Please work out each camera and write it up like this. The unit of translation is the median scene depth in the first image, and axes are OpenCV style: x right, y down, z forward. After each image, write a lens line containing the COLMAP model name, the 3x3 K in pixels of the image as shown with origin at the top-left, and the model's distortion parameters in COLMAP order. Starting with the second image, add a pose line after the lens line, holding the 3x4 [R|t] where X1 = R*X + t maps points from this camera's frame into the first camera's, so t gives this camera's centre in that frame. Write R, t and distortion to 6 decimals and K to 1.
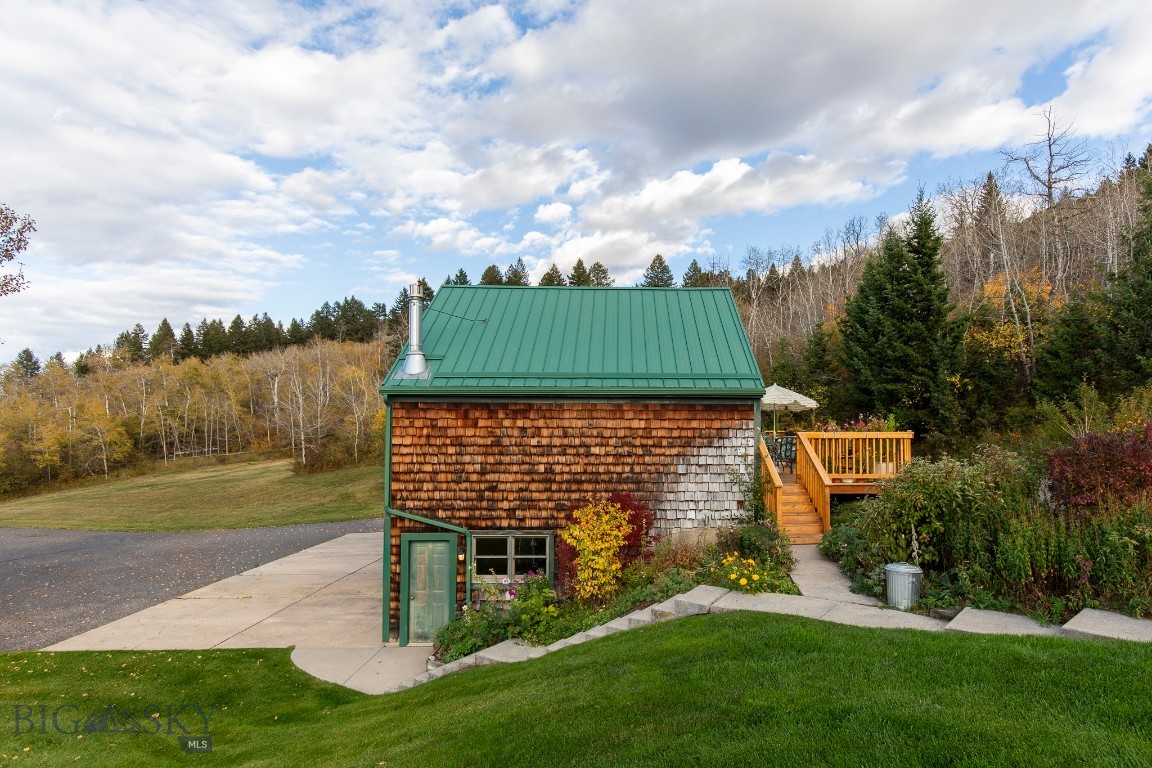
lens RADIAL K [[648.3, 0, 576.0], [0, 648.3, 384.0], [0, 0, 1]] dist [-0.000988, -0.000113]
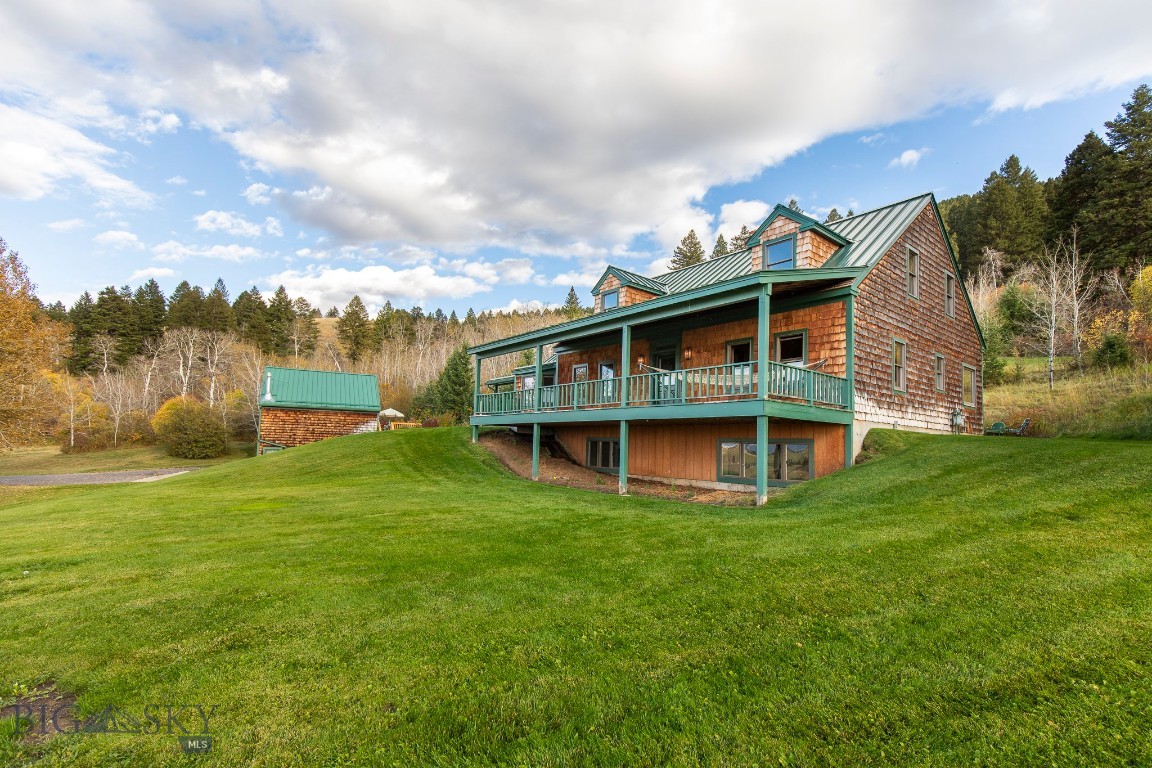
lens RADIAL K [[528.9, 0, 579.9], [0, 528.9, 390.1], [0, 0, 1]] dist [0.008417, 0.001130]
pose [[0.856928, 0.070216, 0.510632, -0.283496], [-0.056950, 0.997510, -0.041594, -0.043990], [-0.512281, 0.006563, 0.858793, -2.184475]]
